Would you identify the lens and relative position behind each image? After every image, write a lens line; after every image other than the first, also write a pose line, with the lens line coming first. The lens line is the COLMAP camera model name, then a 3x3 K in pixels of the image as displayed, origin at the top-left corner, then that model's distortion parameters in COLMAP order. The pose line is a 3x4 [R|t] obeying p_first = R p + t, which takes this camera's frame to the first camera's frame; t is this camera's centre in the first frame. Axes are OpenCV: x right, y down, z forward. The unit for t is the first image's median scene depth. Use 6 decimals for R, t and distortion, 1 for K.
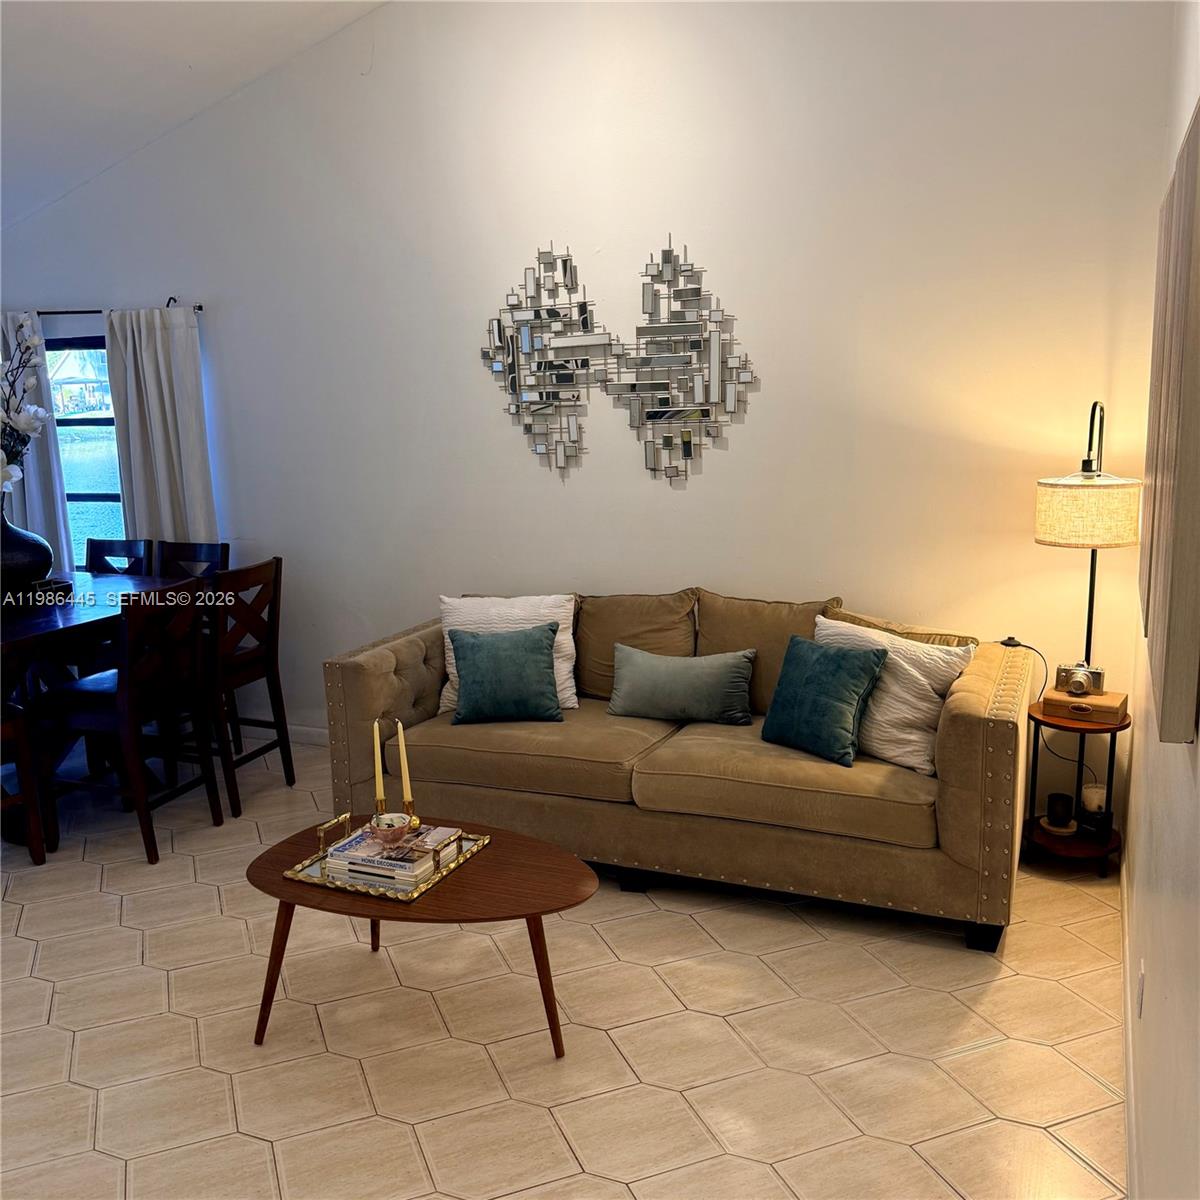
lens RADIAL K [[1108.9, 0, 595.7], [0, 1108.9, 601.7], [0, 0, 1]] dist [0.178722, -0.361418]
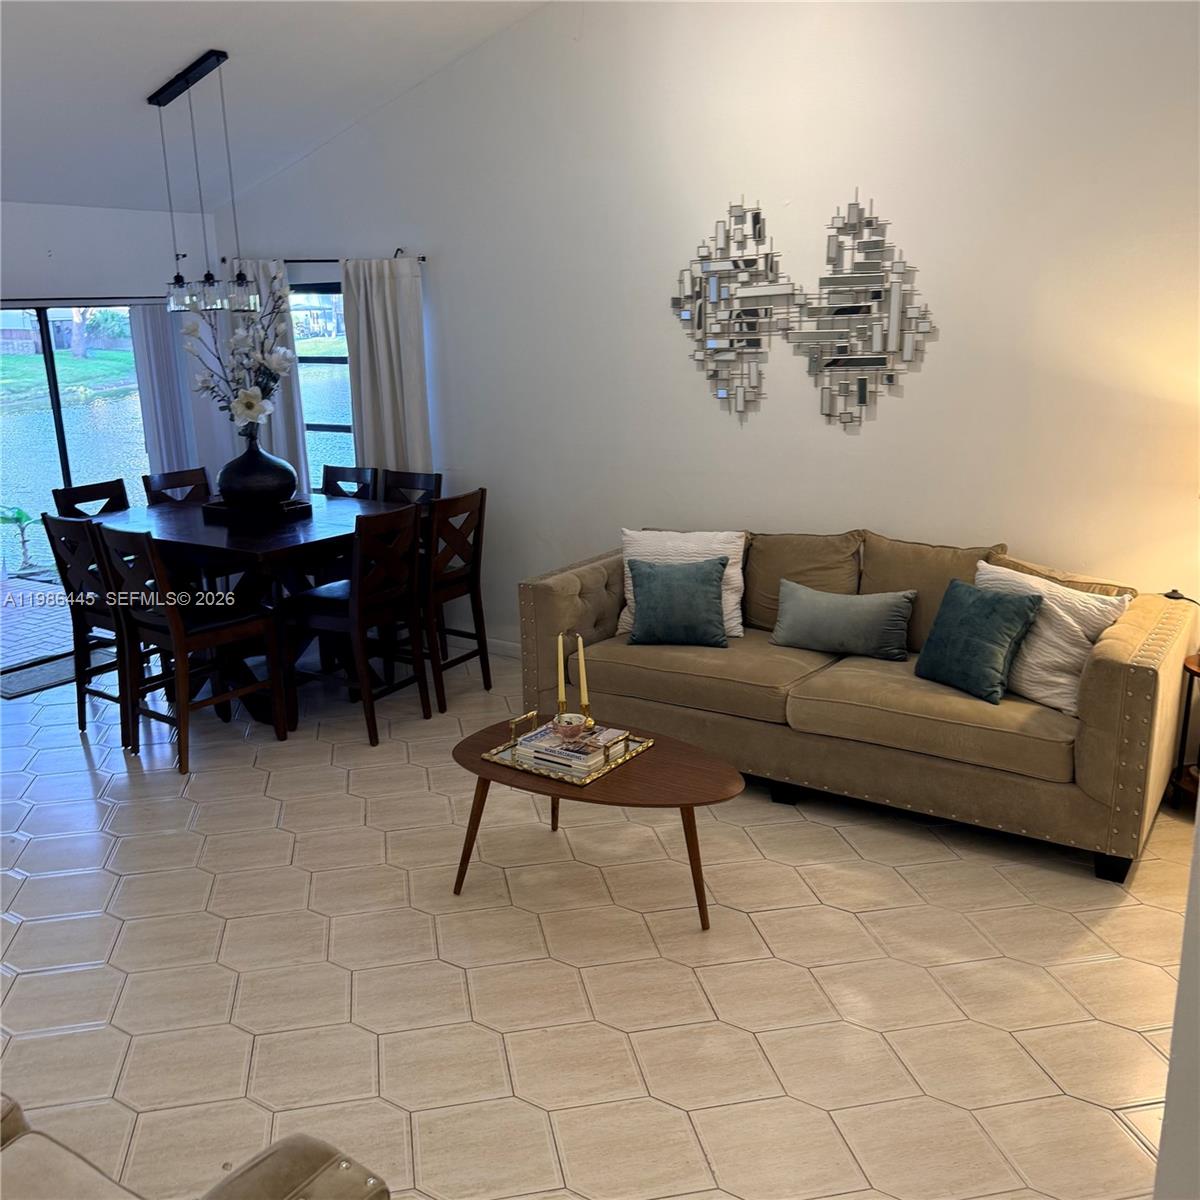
lens RADIAL K [[1108.9, 0, 595.7], [0, 1108.9, 601.7], [0, 0, 1]] dist [0.178722, -0.361418]
pose [[0.984606, 0.050675, -0.167281, 0.023717], [-0.040410, 0.997118, 0.064205, -0.002544], [0.170053, -0.056457, 0.983816, -0.098168]]
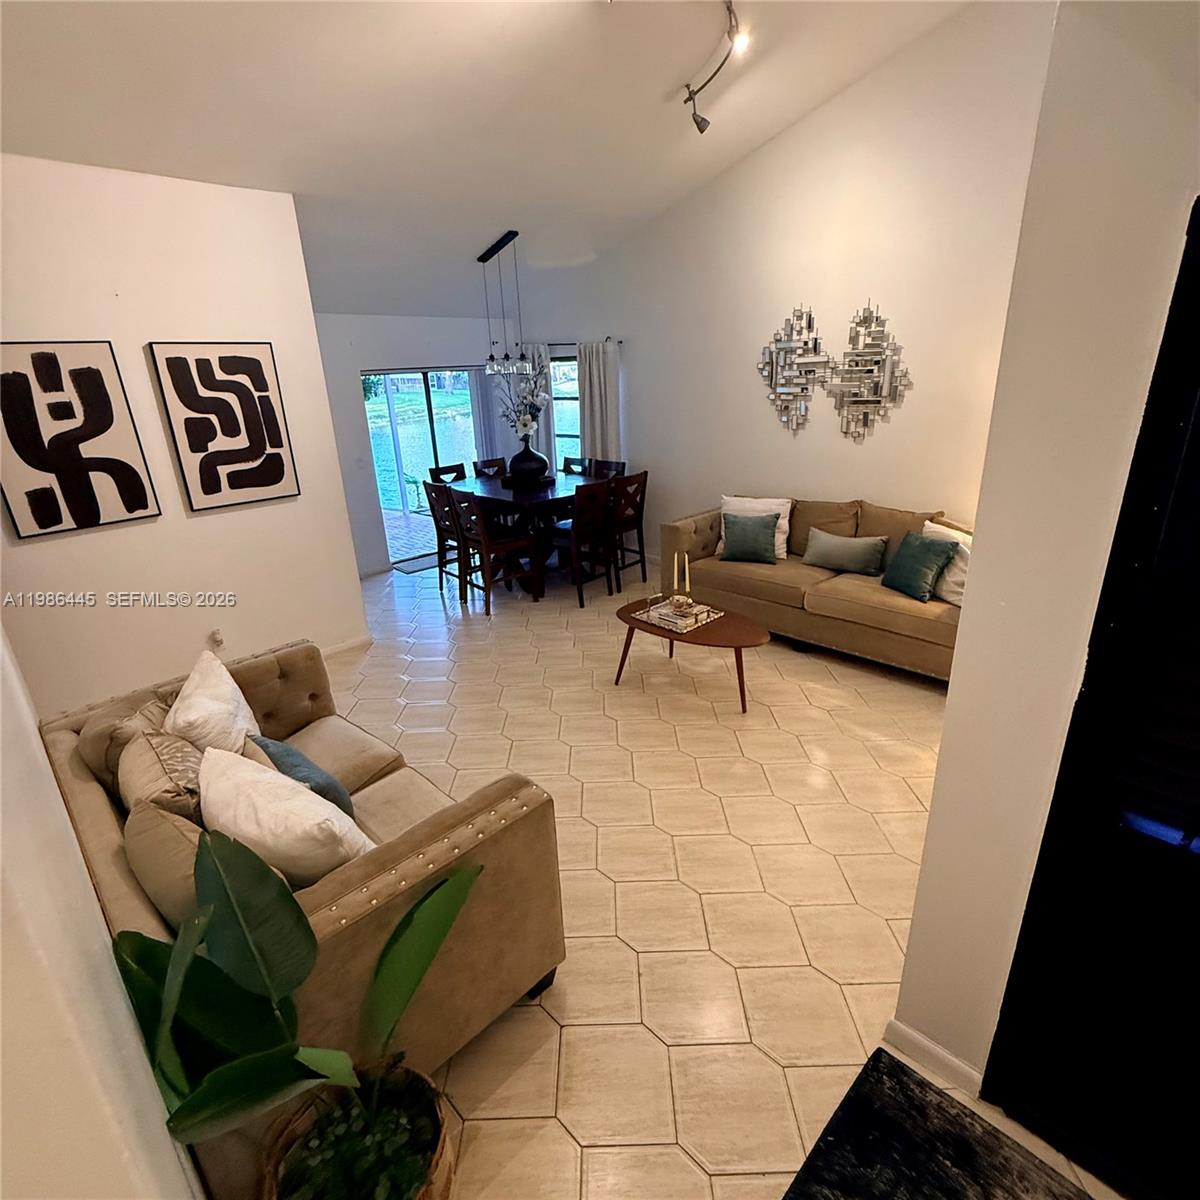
lens RADIAL K [[637.4, 0, 610.5], [0, 637.4, 595.3], [0, 0, 1]] dist [-0.004873, -0.001549]
pose [[0.936230, 0.118454, -0.330819, 0.075728], [-0.065001, 0.983601, 0.168237, -0.008892], [0.345322, -0.136005, 0.928577, -0.146154]]
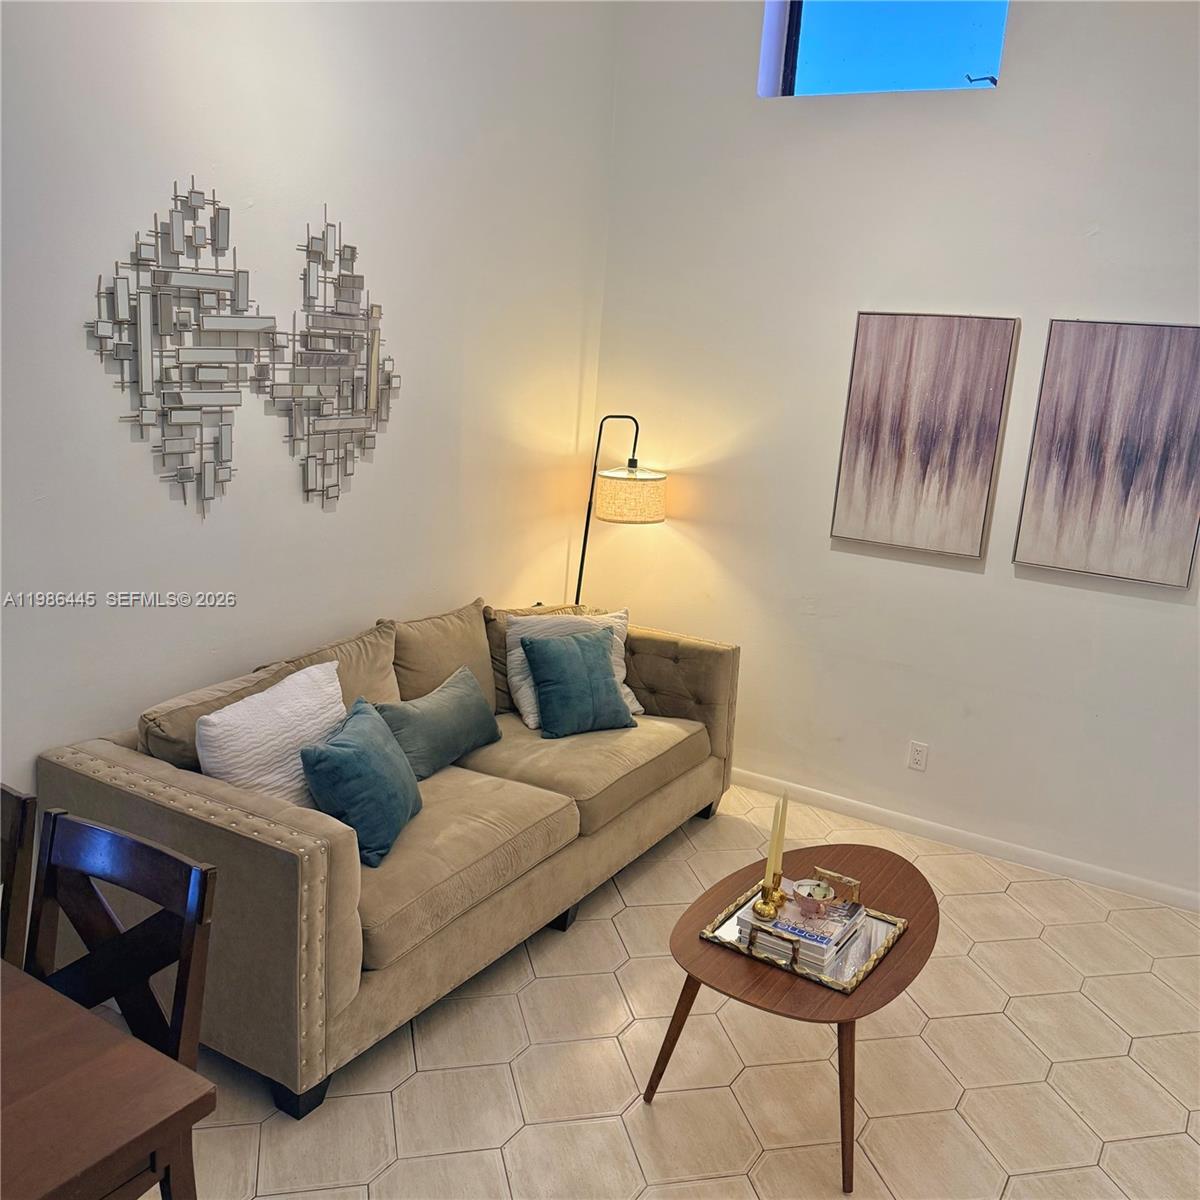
lens RADIAL K [[1108.9, 0, 595.7], [0, 1108.9, 601.7], [0, 0, 1]] dist [0.178722, -0.361418]
pose [[0.146497, -0.188188, 0.971146, -0.807658], [0.127755, 0.977115, 0.170073, -0.169263], [-0.980927, 0.099154, 0.167187, 0.741133]]
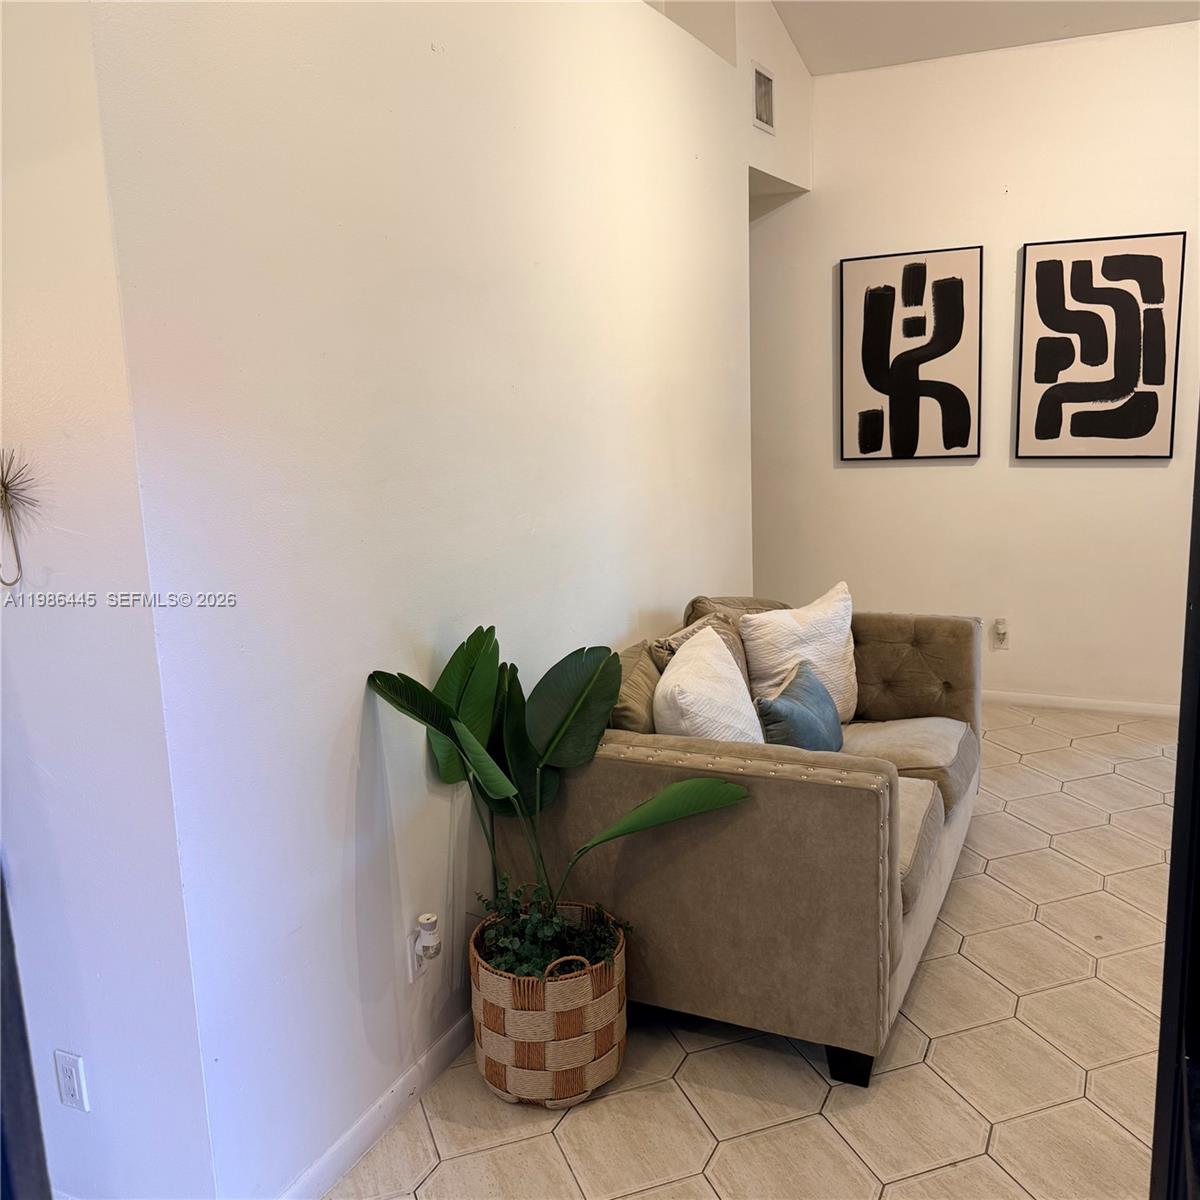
lens RADIAL K [[1111.7, 0, 594.8], [0, 1111.7, 592.4], [0, 0, 1]] dist [0.143128, -0.268751]
pose [[-0.027569, 0.225851, -0.973772, 0.445039], [-0.156397, 0.961171, 0.227356, -0.003202], [0.987309, 0.158563, 0.008824, 0.058046]]
